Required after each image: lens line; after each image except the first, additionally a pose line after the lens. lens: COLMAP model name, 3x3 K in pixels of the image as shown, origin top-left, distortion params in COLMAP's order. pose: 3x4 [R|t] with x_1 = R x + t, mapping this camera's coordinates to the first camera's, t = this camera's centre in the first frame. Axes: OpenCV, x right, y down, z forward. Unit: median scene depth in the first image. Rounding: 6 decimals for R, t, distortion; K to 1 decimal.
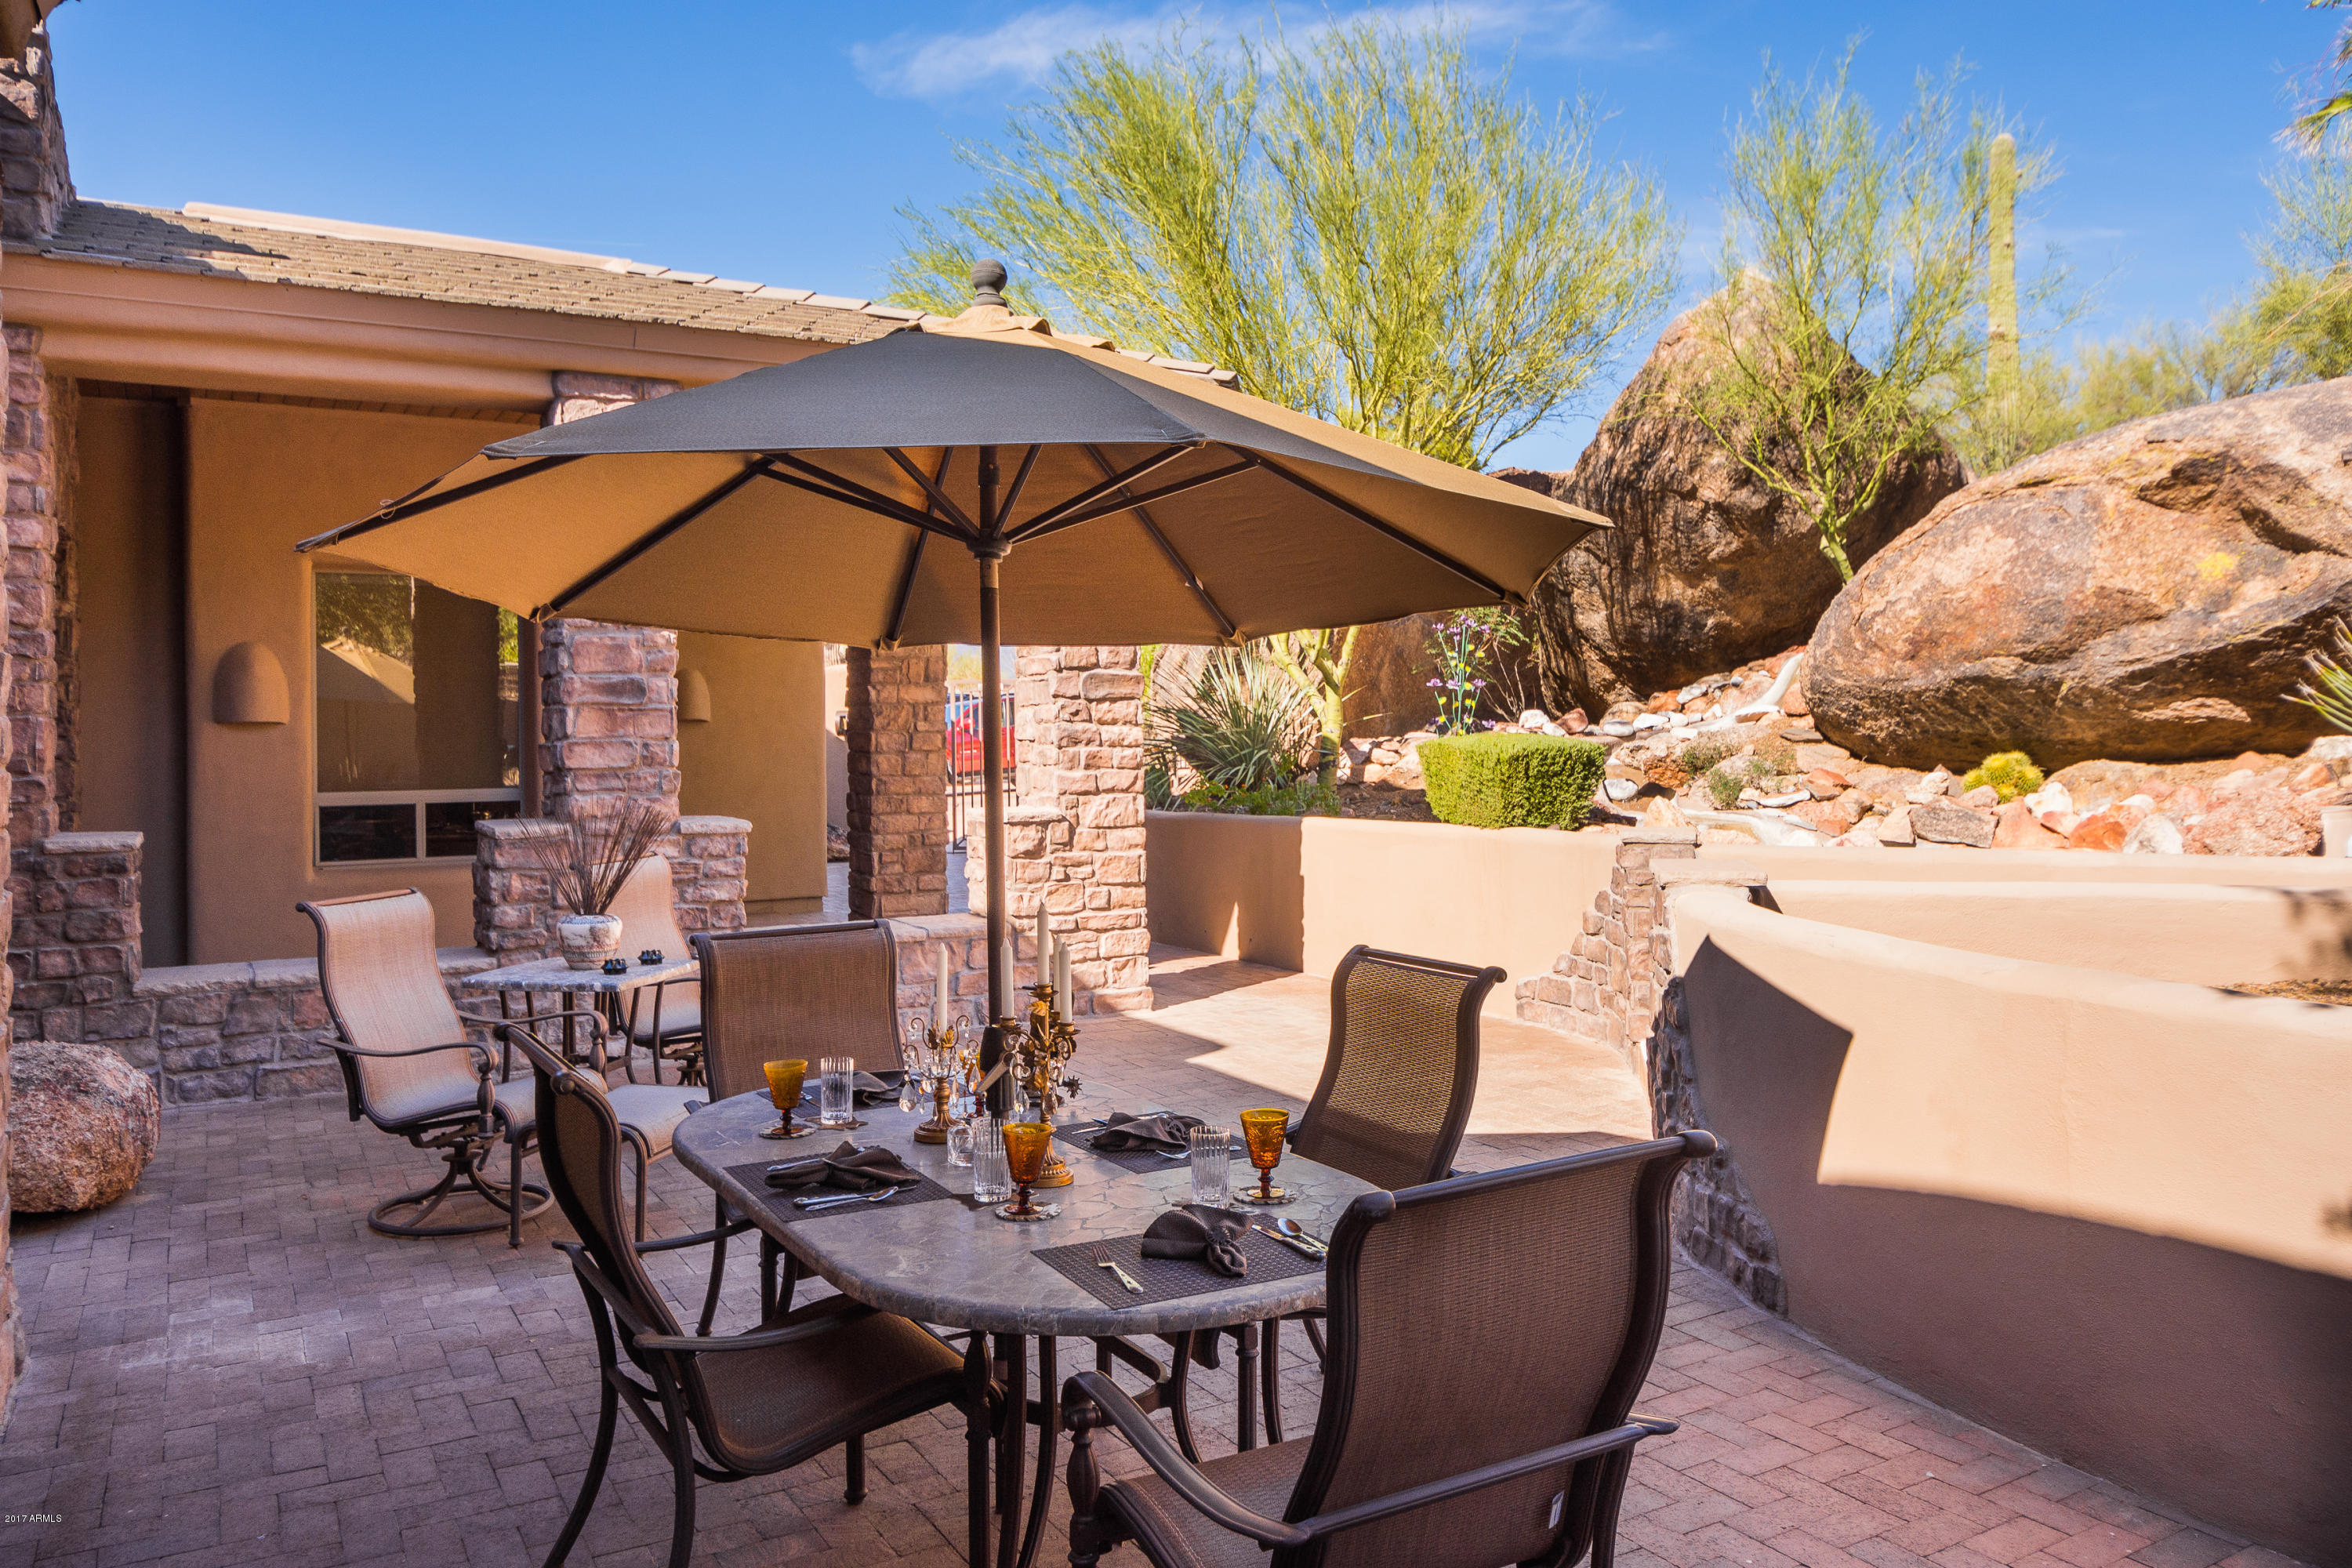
lens RADIAL K [[1642.4, 0, 1174.6], [0, 1642.4, 742.4], [0, 0, 1]] dist [-0.004516, -0.005468]
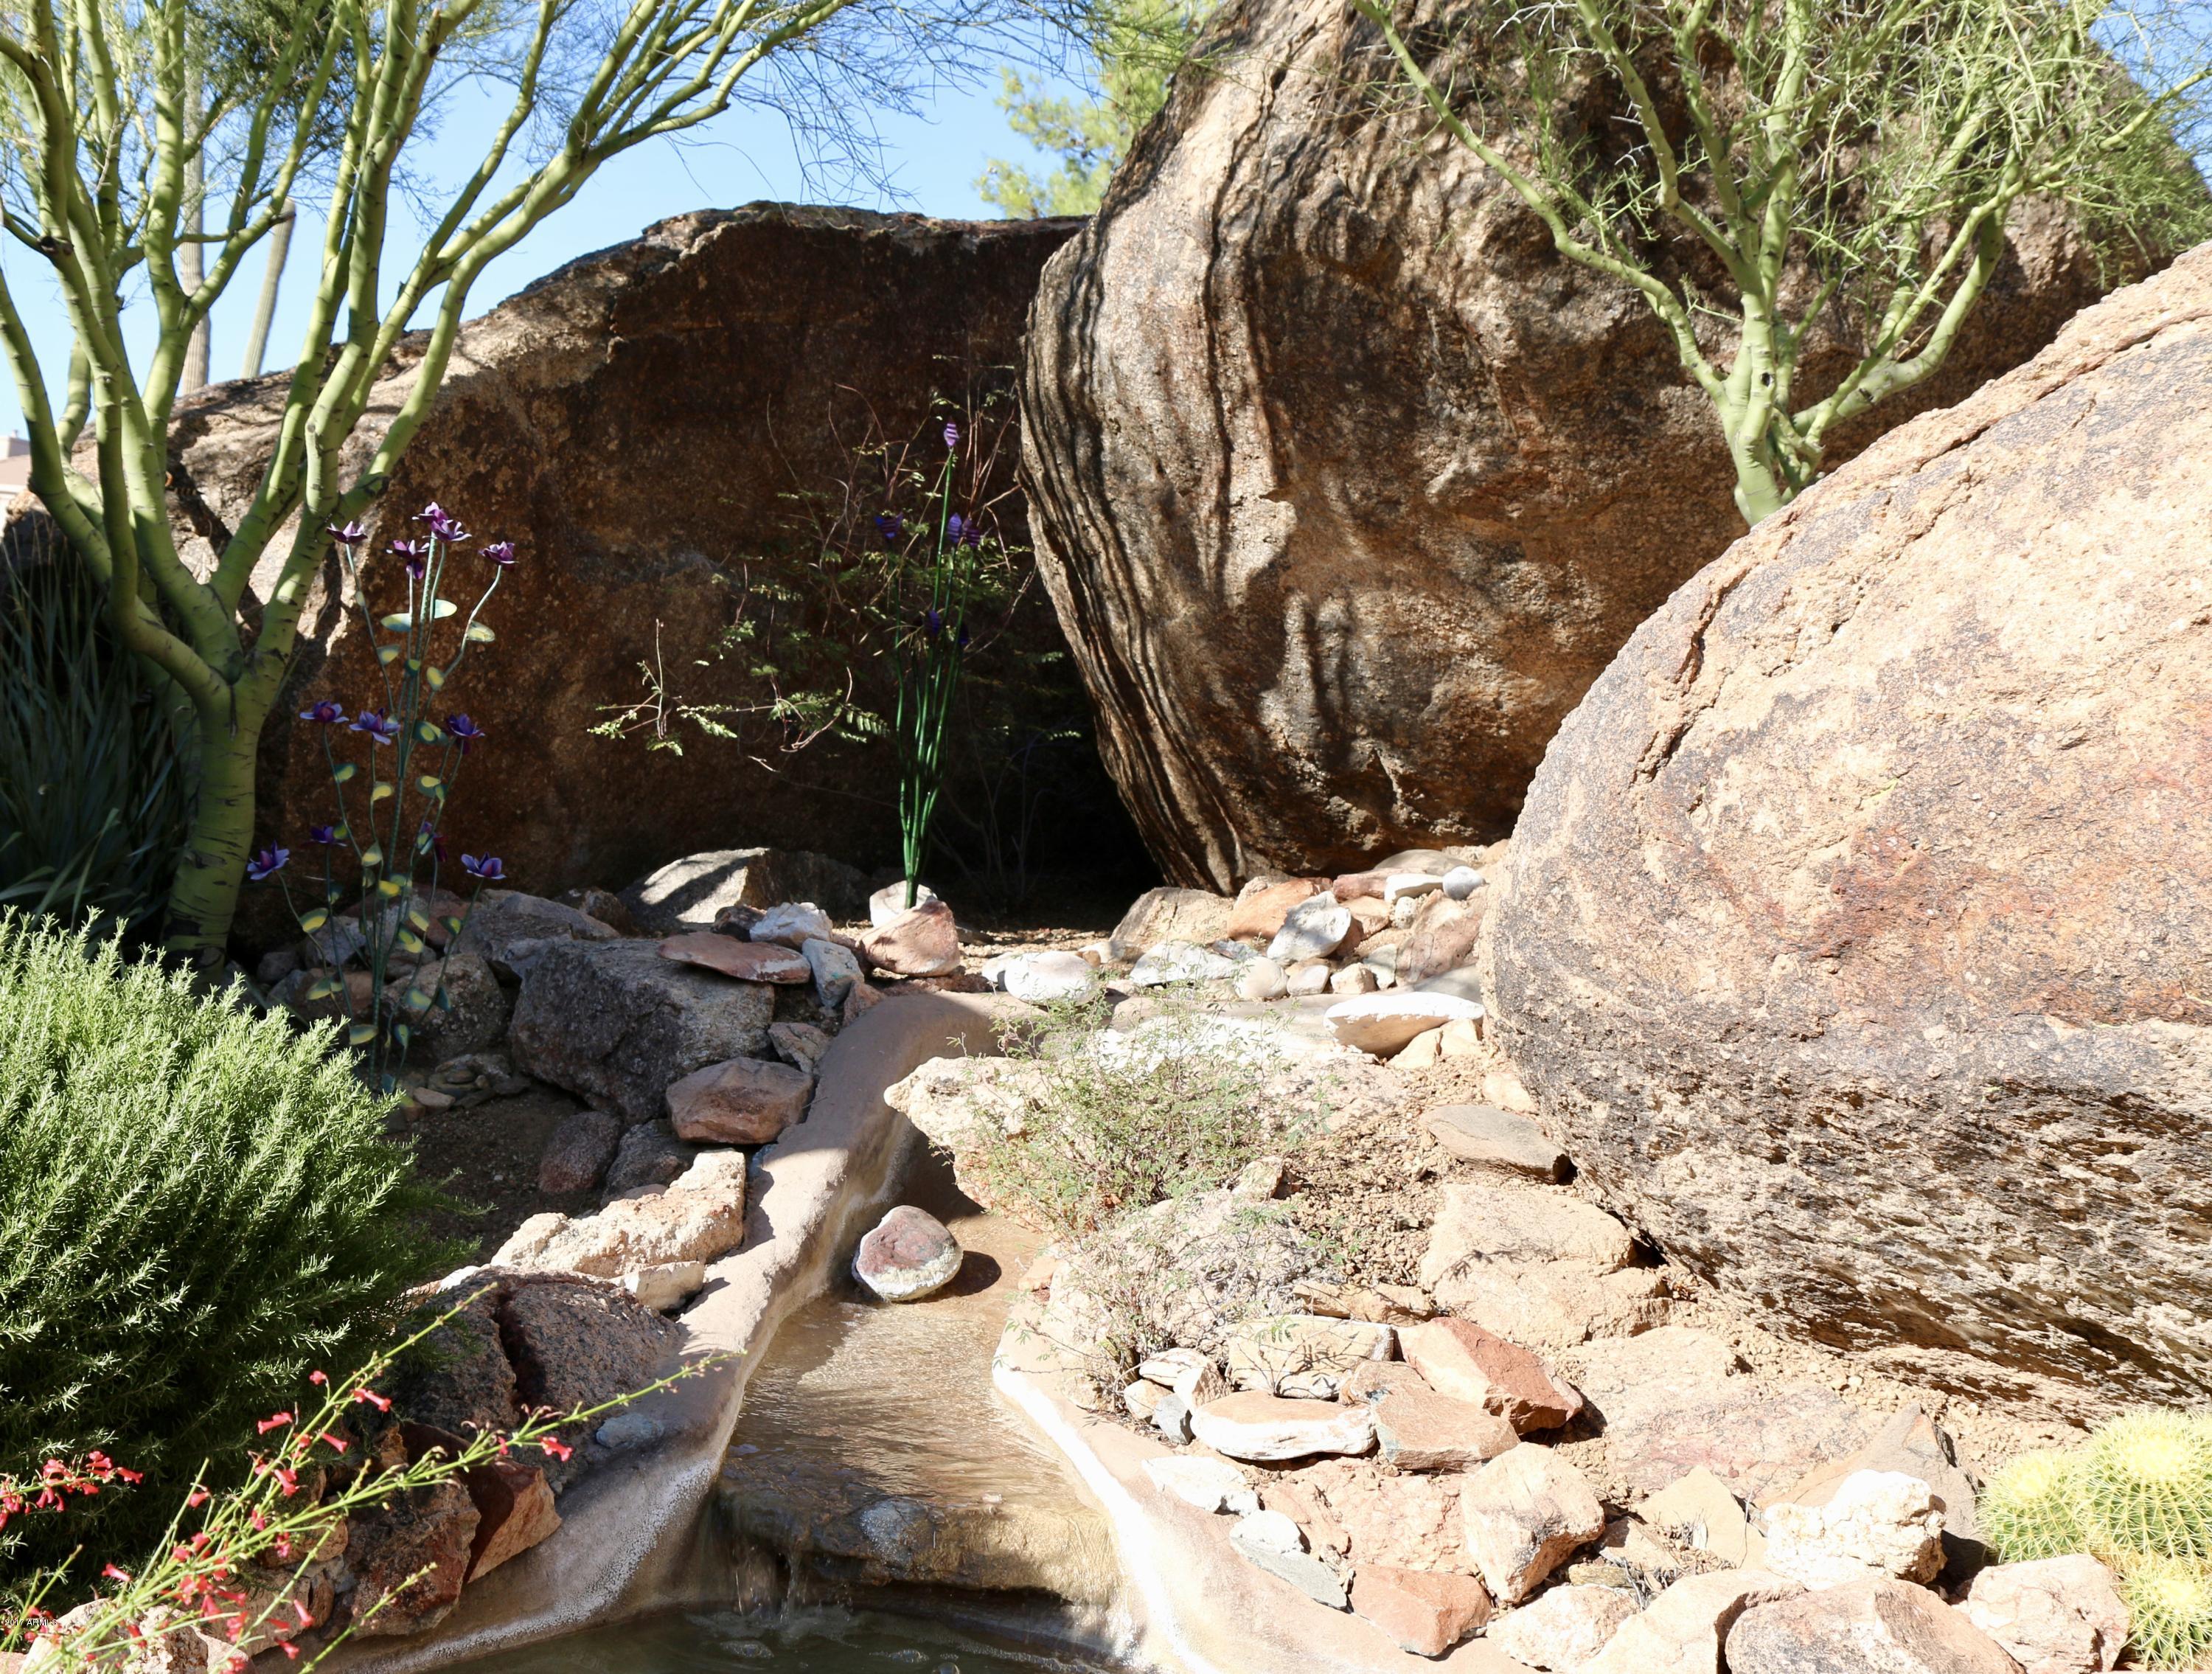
lens RADIAL K [[2568.2, 0, 1103.6], [0, 2568.2, 831.8], [0, 0, 1]] dist [0.088332, 0.000000]
pose [[0.989533, 0.140280, 0.033859, 0.333177], [-0.140873, 0.989901, 0.015813, -0.059828], [-0.031299, -0.020417, 0.999302, 0.641075]]
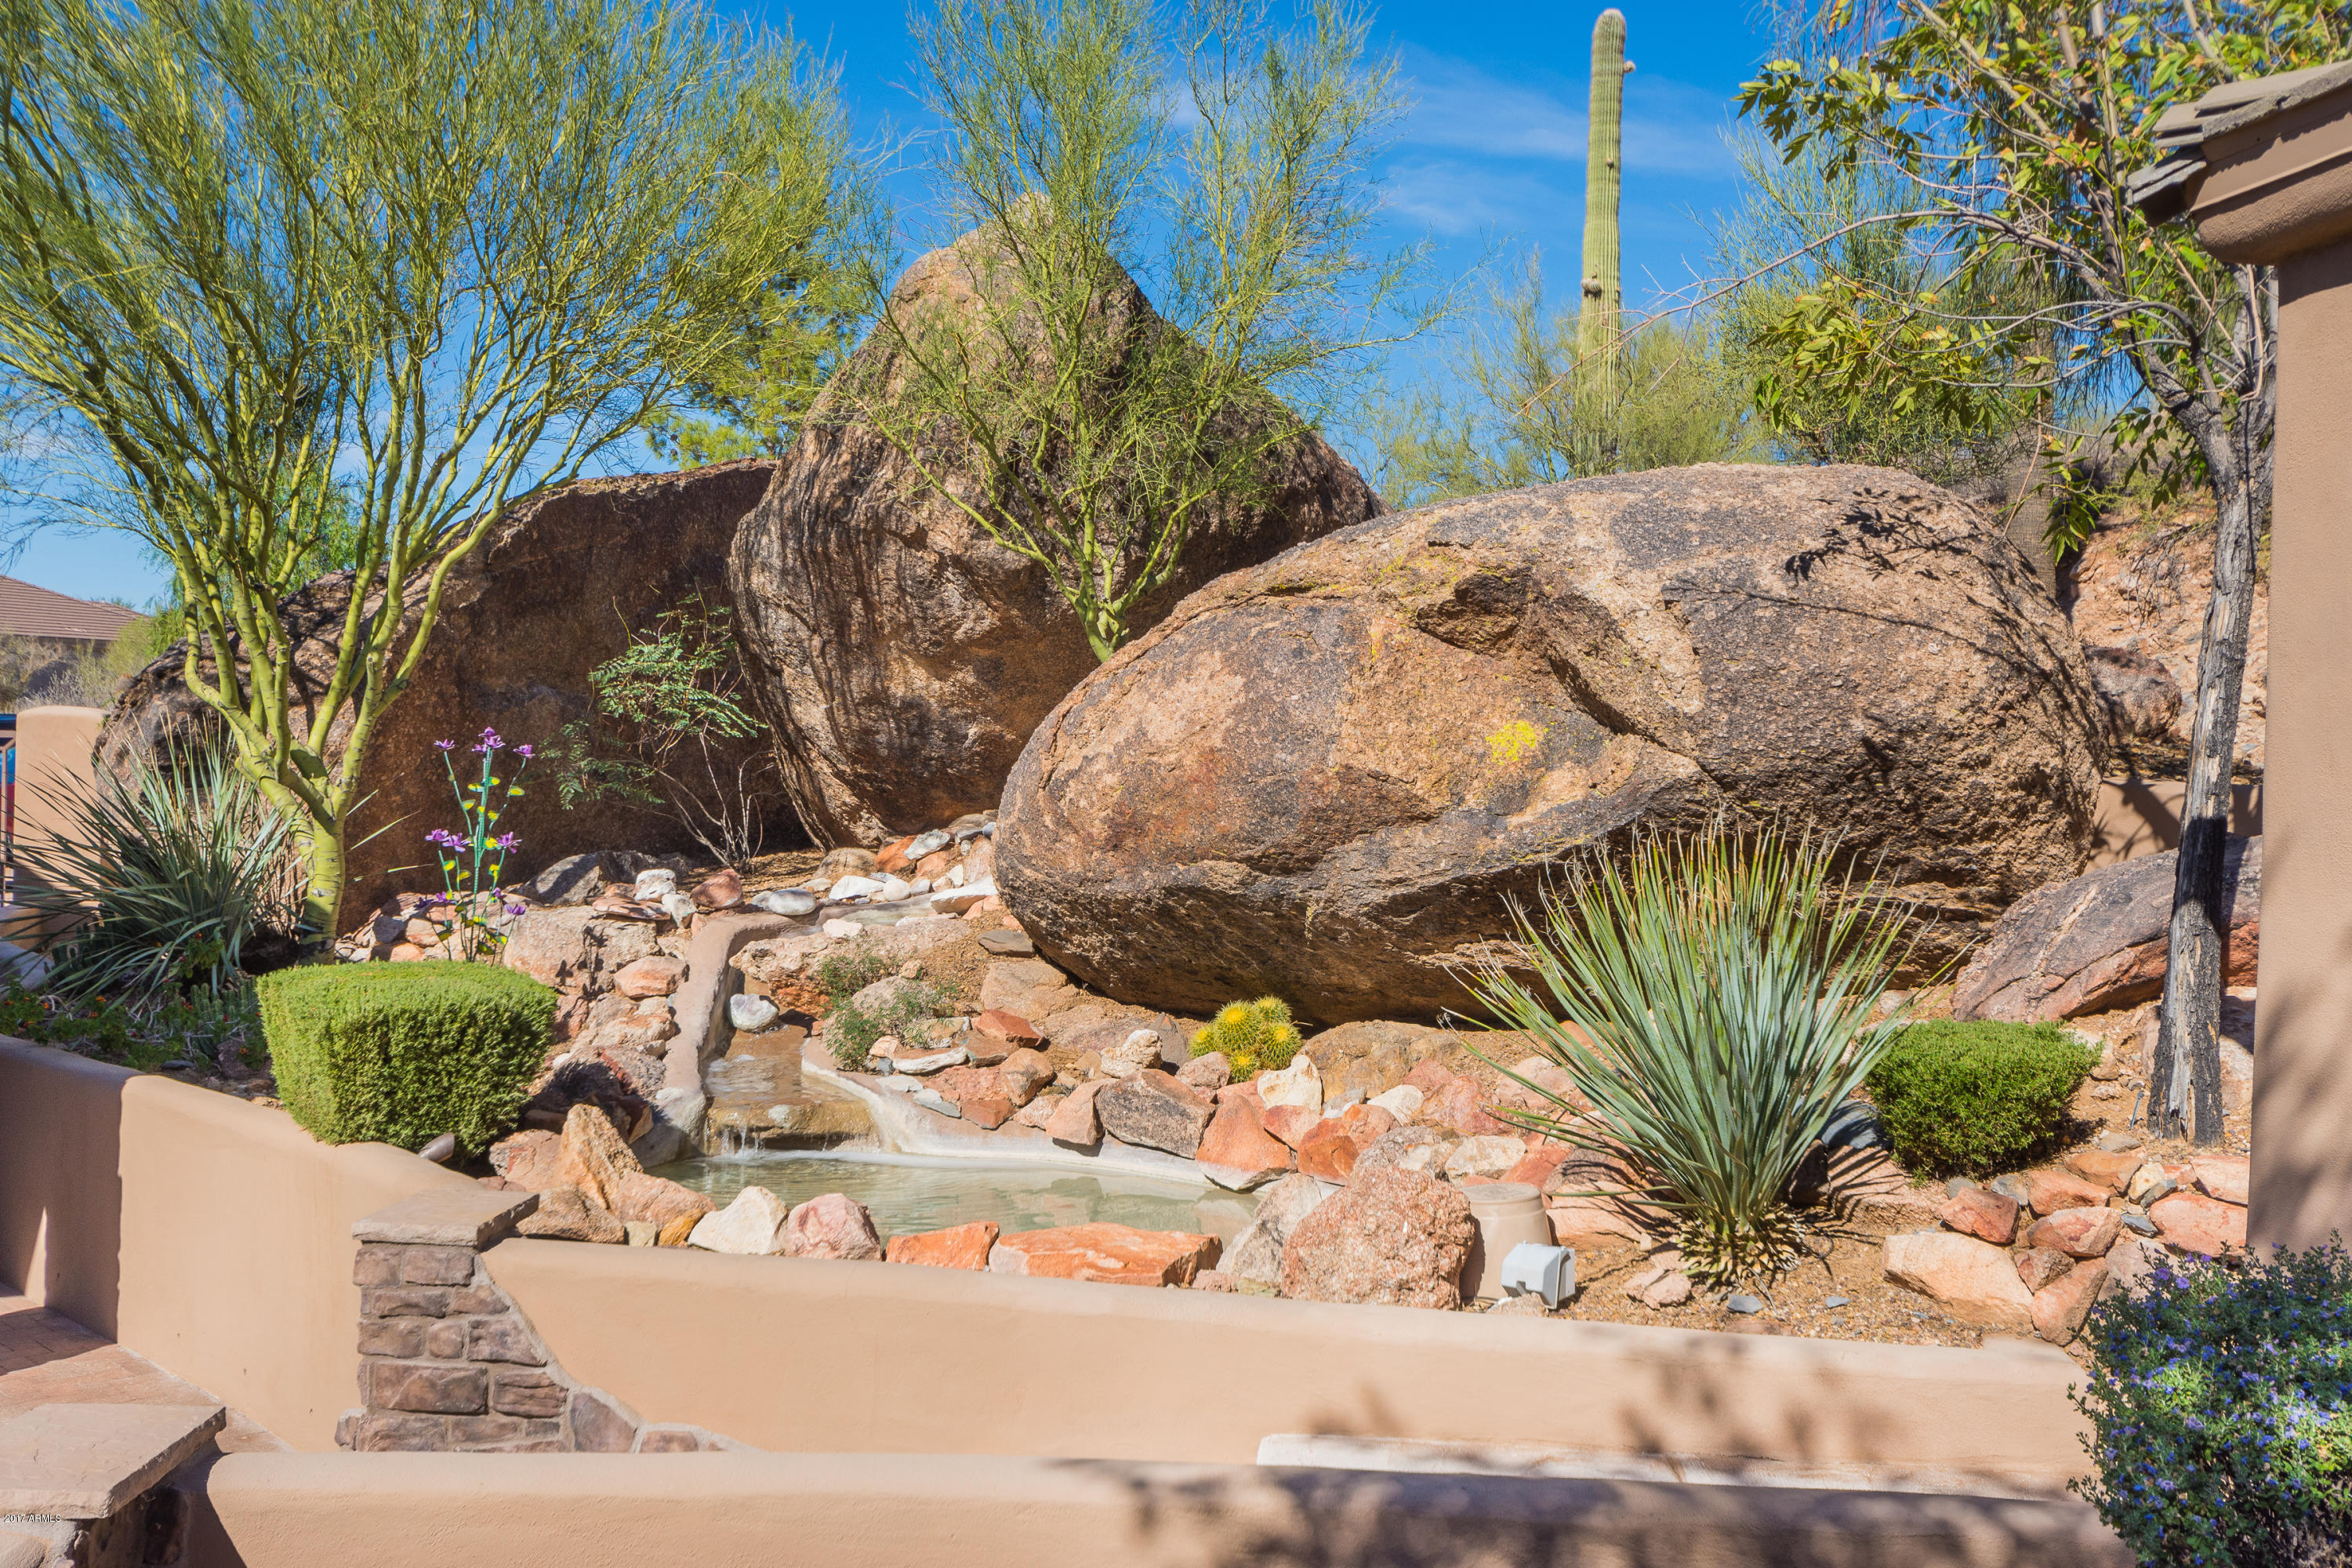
lens RADIAL K [[2335.6, 0, 1176.5], [0, 2335.6, 787.5], [0, 0, 1]] dist [0.026503, 0.000000]
pose [[0.973282, 0.034442, 0.227016, 0.268570], [-0.036777, 0.999305, 0.006062, -0.081913], [-0.226649, -0.014248, 0.973872, 0.114967]]
